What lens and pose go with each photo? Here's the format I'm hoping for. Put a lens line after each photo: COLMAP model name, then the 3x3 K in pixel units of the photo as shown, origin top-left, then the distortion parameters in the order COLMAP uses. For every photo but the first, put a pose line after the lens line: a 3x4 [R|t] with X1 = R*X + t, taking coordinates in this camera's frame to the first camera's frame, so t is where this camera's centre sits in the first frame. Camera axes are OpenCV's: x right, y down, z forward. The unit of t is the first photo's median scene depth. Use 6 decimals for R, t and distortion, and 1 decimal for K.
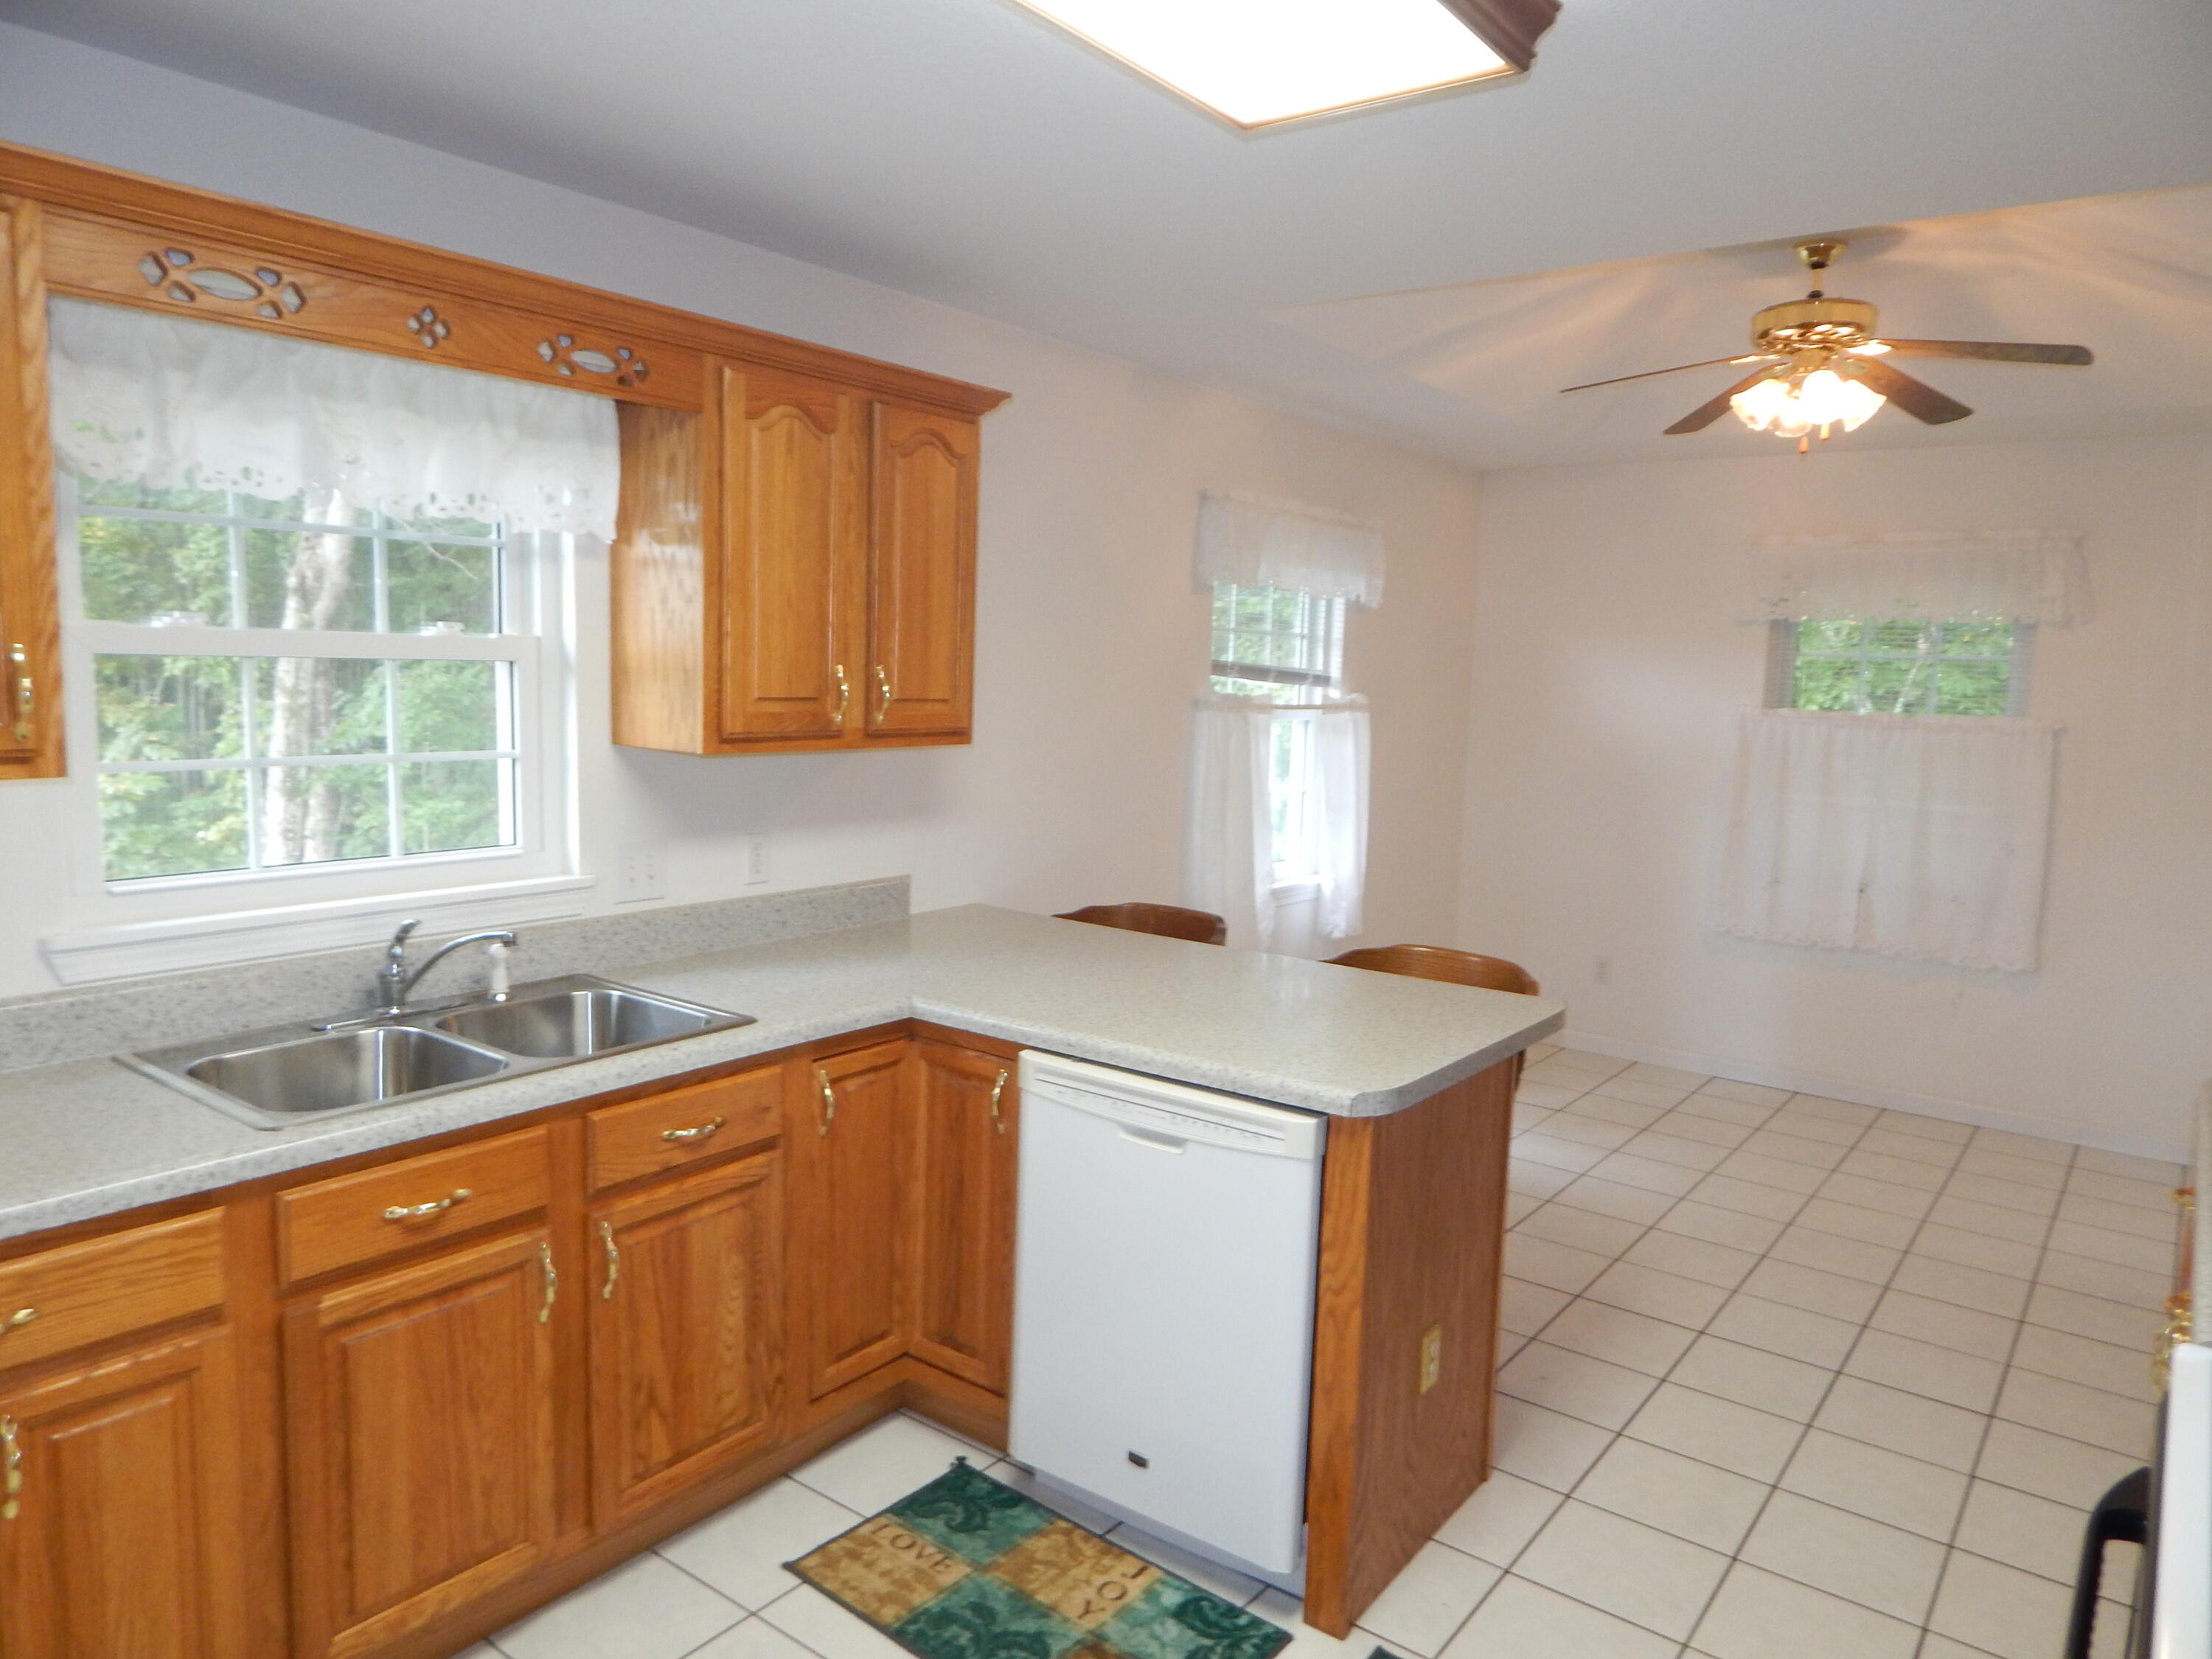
lens RADIAL K [[1473.2, 0, 1113.2], [0, 1473.2, 828.5], [0, 0, 1]] dist [0.013103, -0.002052]
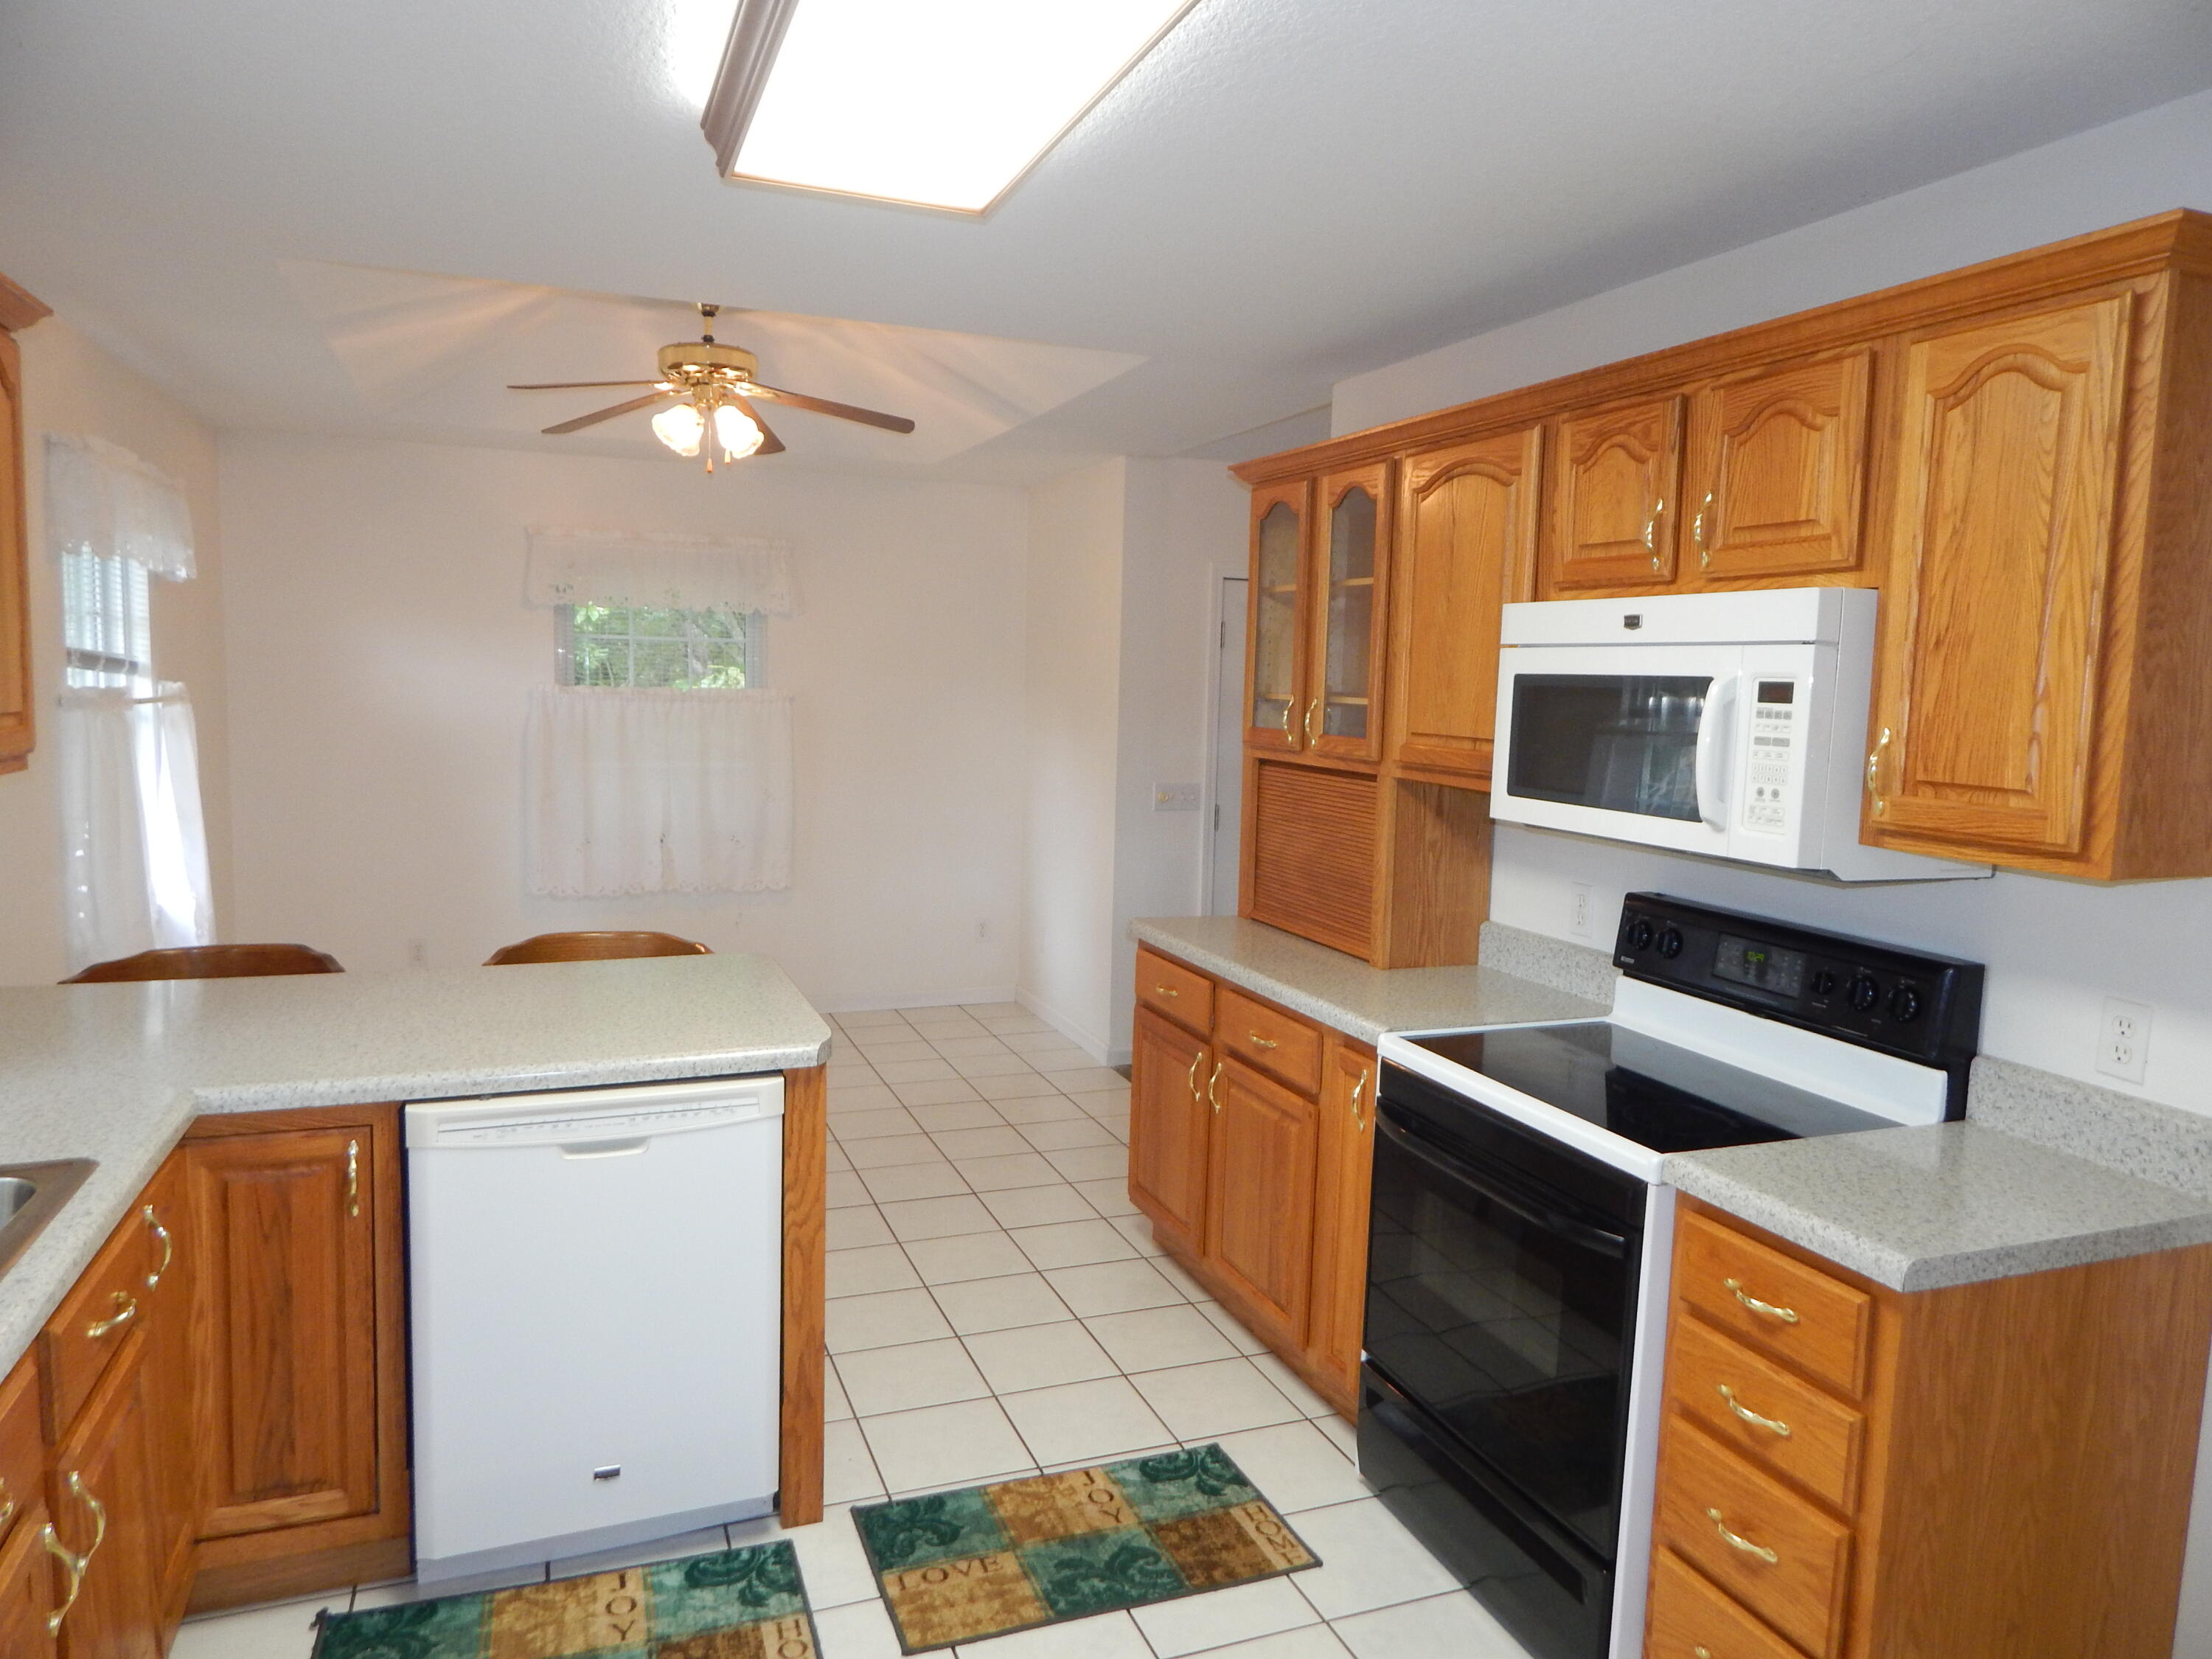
lens RADIAL K [[1468.5, 0, 1106.0], [0, 1468.5, 829.5], [0, 0, 1]] dist [0.001586, 0.039872]
pose [[0.537595, -0.109068, 0.836120, -0.570260], [0.087289, 0.993470, 0.073471, -0.044502], [-0.838673, 0.033487, 0.543605, 0.162128]]
